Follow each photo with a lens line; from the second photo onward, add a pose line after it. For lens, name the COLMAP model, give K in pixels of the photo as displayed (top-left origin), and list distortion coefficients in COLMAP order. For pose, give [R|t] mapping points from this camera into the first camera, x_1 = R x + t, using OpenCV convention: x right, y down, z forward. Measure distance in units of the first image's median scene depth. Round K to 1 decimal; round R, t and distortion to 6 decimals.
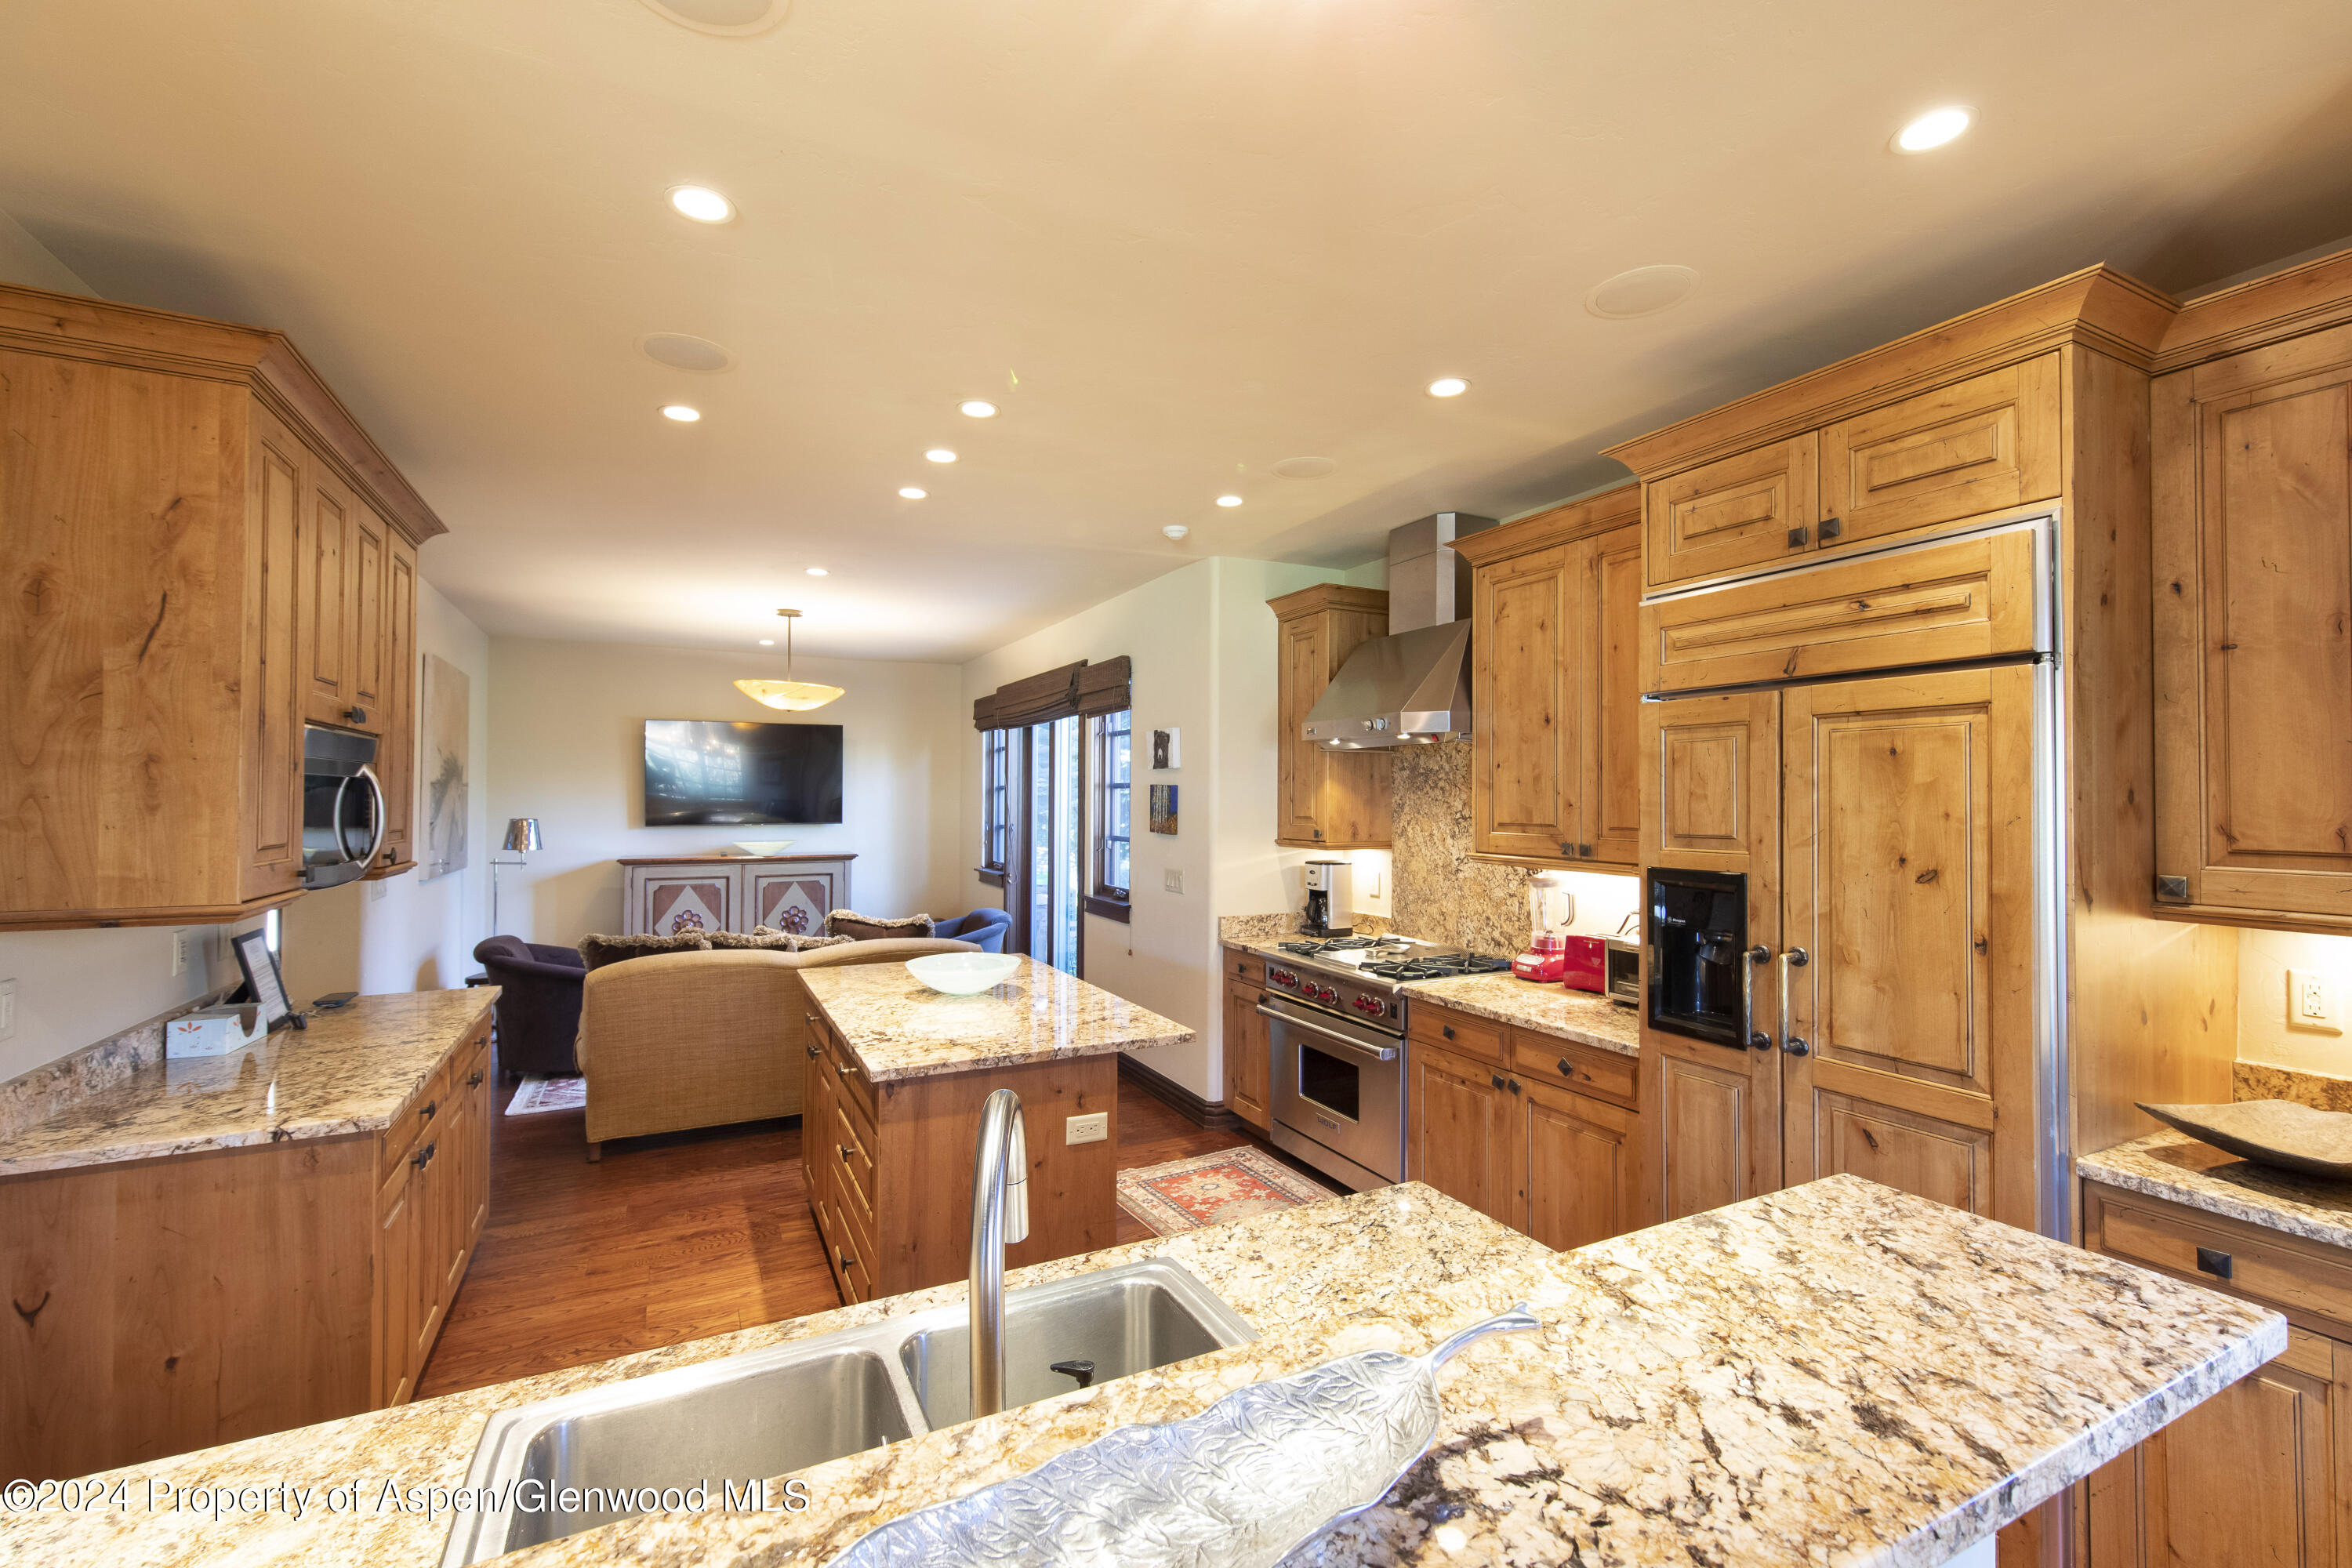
lens RADIAL K [[992.3, 0, 1170.1], [0, 992.3, 779.8], [0, 0, 1]] dist [-0.001764, -0.000093]
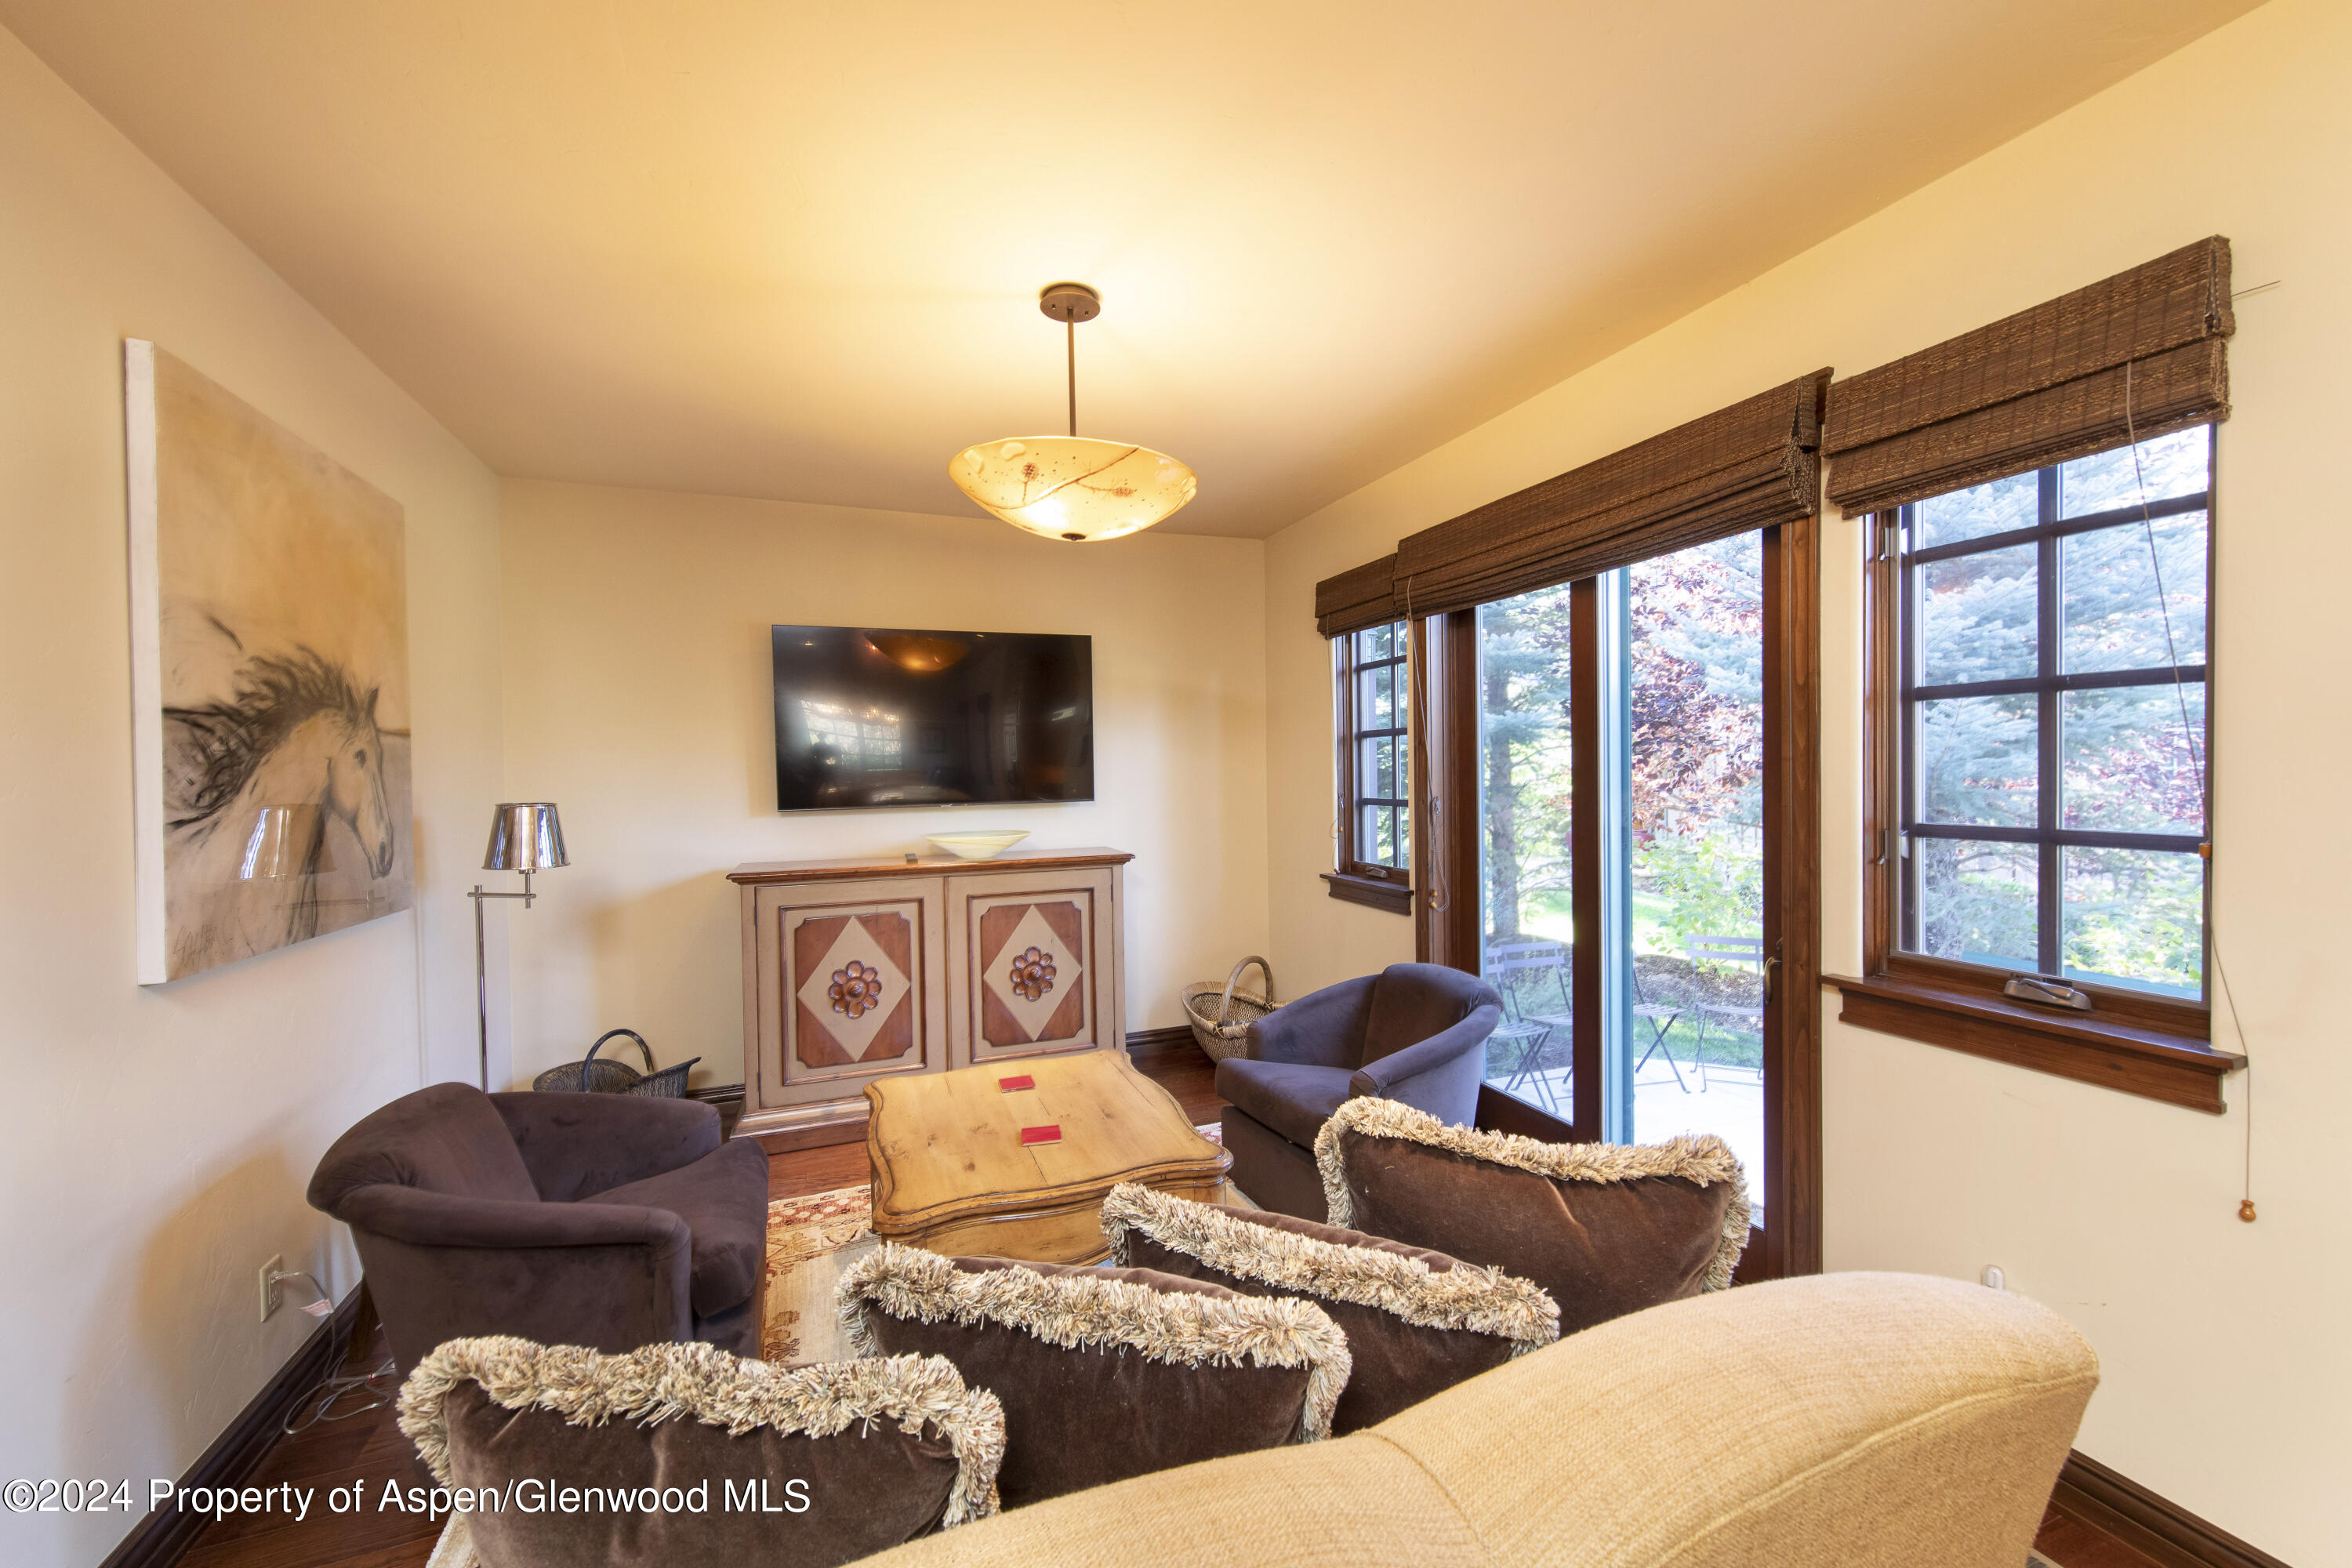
lens RADIAL K [[903.8, 0, 1164.7], [0, 903.8, 781.9], [0, 0, 1]] dist [0.000555, 0.000011]
pose [[0.994227, -0.018562, -0.105683, -0.249785], [0.022006, 0.999261, 0.031517, 0.018428], [0.105020, -0.033660, 0.993900, 0.502000]]
